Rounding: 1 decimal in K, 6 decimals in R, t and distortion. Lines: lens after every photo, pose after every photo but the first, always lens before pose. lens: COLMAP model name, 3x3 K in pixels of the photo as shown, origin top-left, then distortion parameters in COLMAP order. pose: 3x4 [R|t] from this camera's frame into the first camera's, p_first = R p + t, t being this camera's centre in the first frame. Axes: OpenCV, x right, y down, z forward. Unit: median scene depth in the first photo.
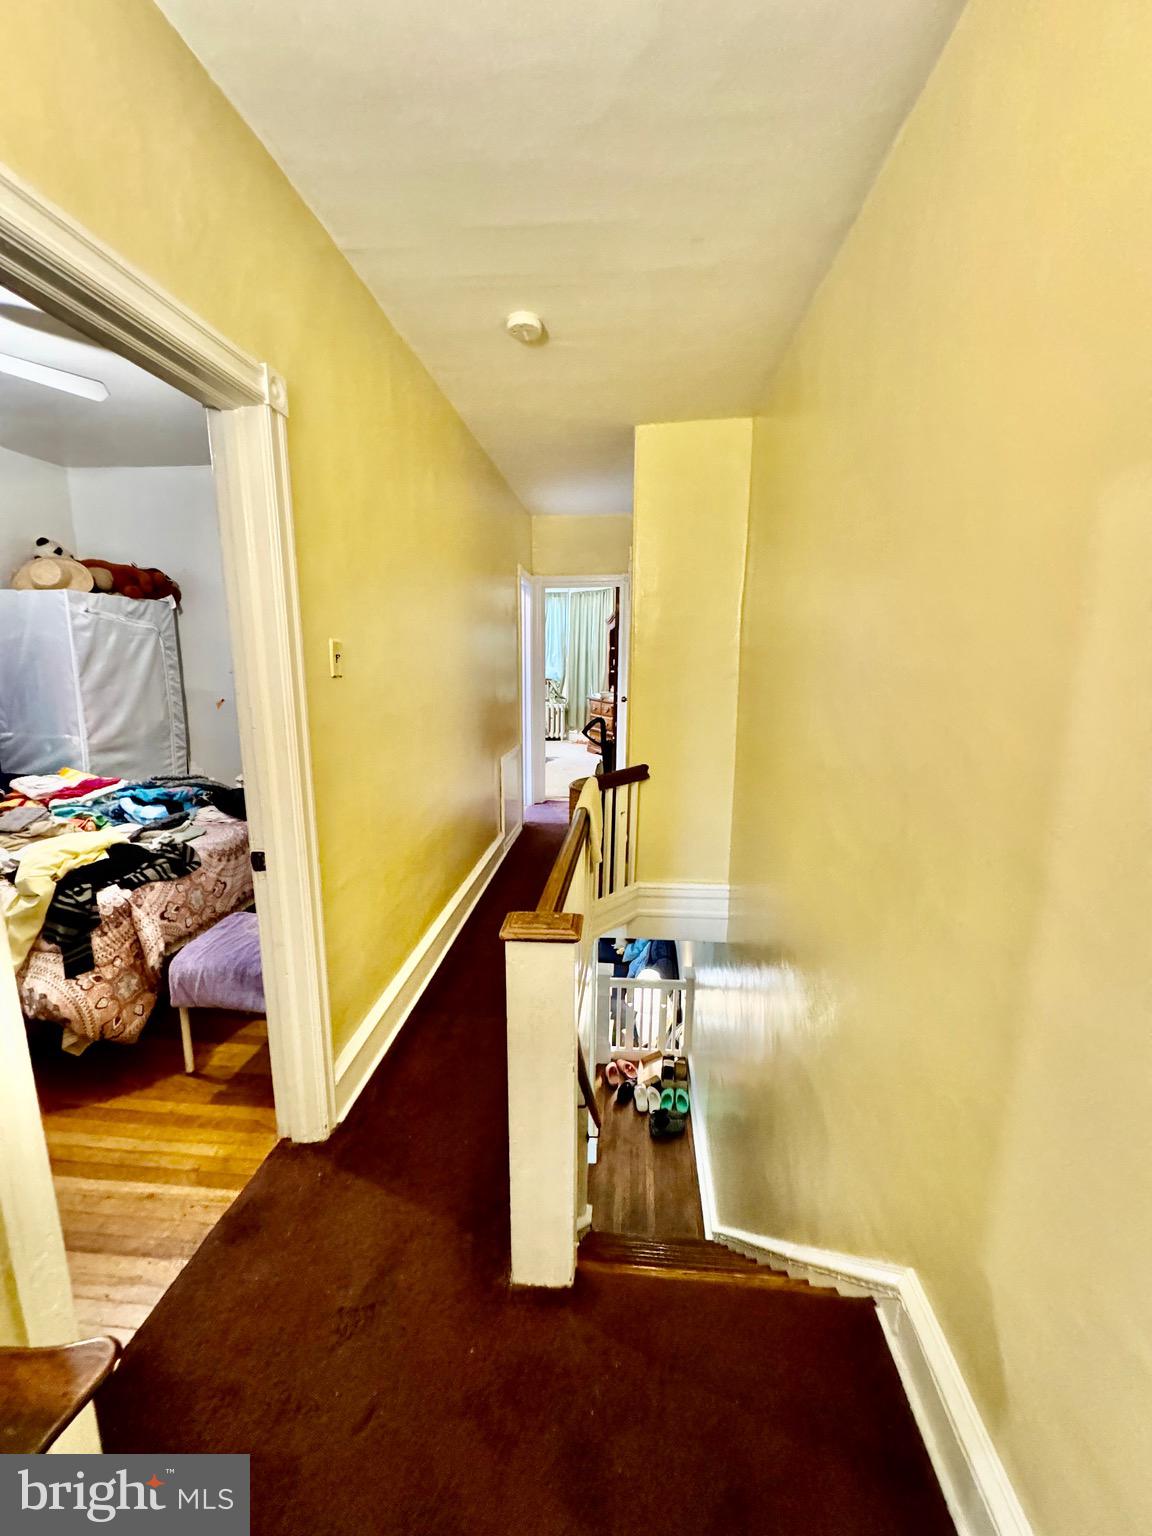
lens RADIAL K [[612.2, 0, 577.4], [0, 612.2, 768.3], [0, 0, 1]] dist [-0.000317, -0.000713]
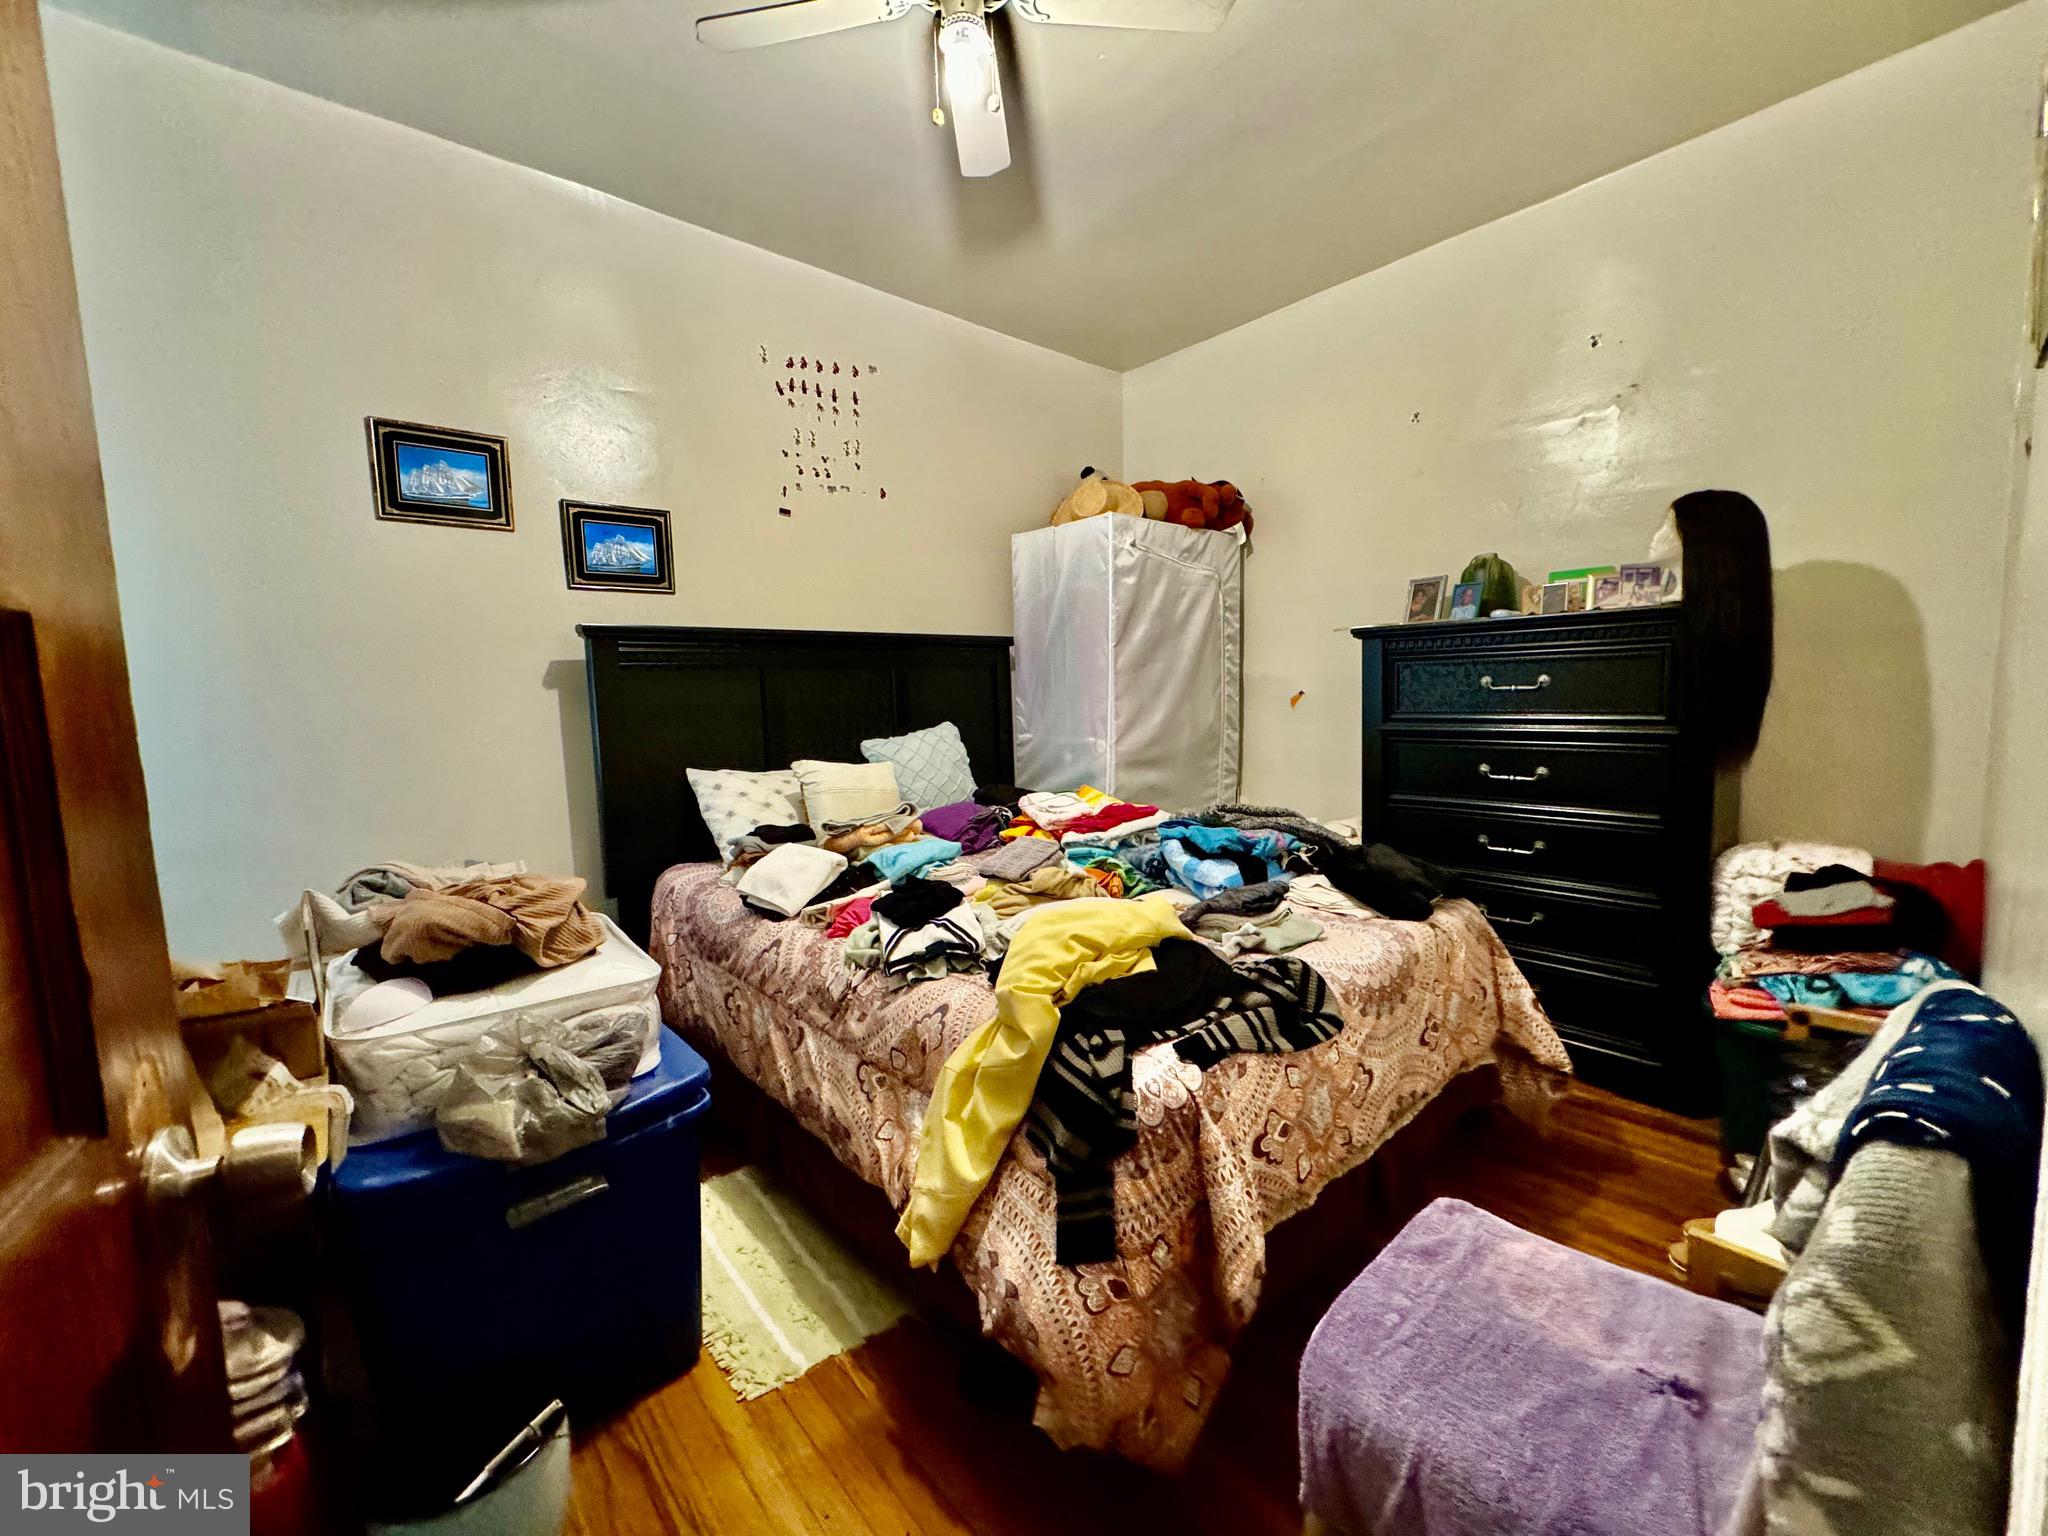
lens RADIAL K [[816.3, 0, 1028.6], [0, 816.3, 766.1], [0, 0, 1]] dist [-0.000317, -0.000713]
pose [[0.726864, 0.035394, -0.685869, -0.379518], [-0.094923, 0.994264, -0.049288, 0.033925], [0.680190, 0.100931, 0.726054, 0.433848]]
